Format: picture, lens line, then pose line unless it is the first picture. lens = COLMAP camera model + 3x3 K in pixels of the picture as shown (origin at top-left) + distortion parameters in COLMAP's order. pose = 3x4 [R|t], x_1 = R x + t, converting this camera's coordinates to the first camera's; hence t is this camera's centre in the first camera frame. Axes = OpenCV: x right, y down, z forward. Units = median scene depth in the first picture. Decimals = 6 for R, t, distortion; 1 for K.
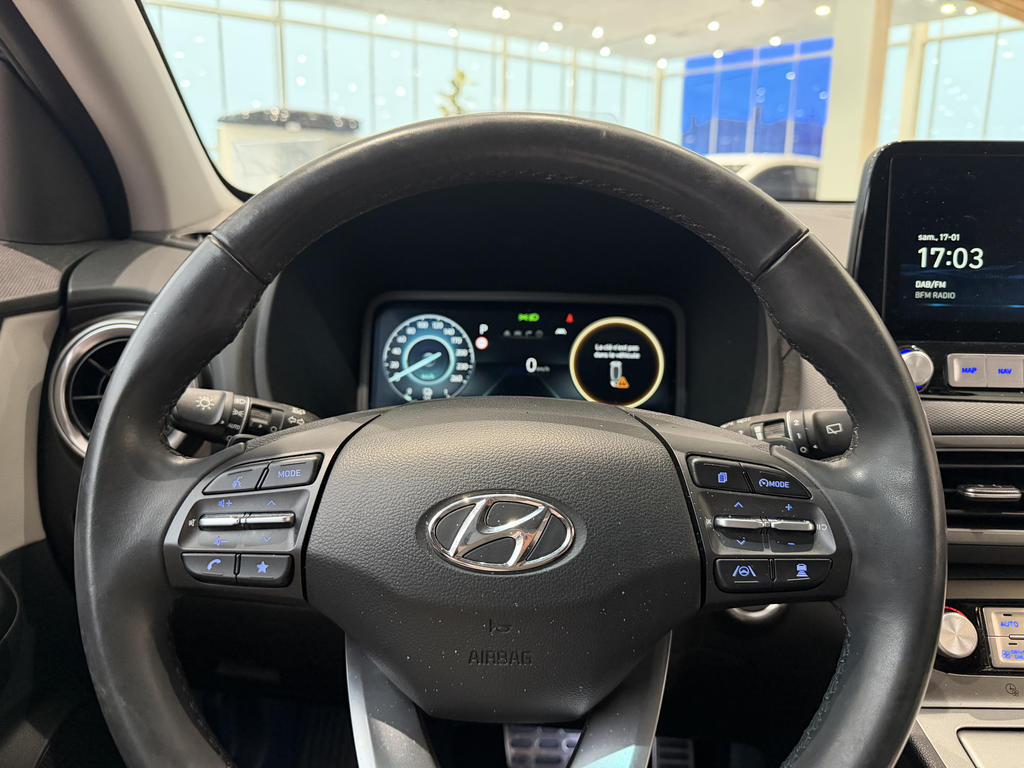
lens RADIAL K [[720.3, 0, 512.0], [0, 720.3, 384.0], [0, 0, 1]] dist [0.056910, -0.098579]
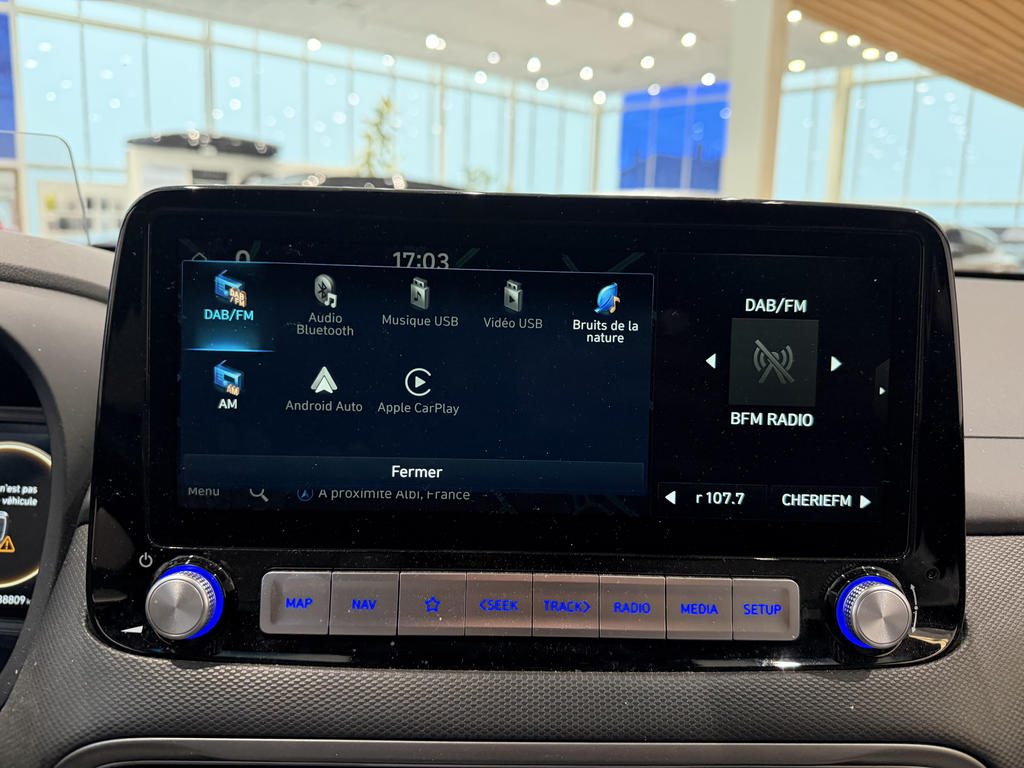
lens RADIAL K [[725.0, 0, 507.1], [0, 725.0, 404.4], [0, 0, 1]] dist [0.005622, -0.001543]
pose [[0.998365, 0.003685, 0.057043, 0.560950], [-0.002918, 0.999904, -0.013515, -0.119198], [-0.057087, 0.013327, 0.998280, 0.323914]]
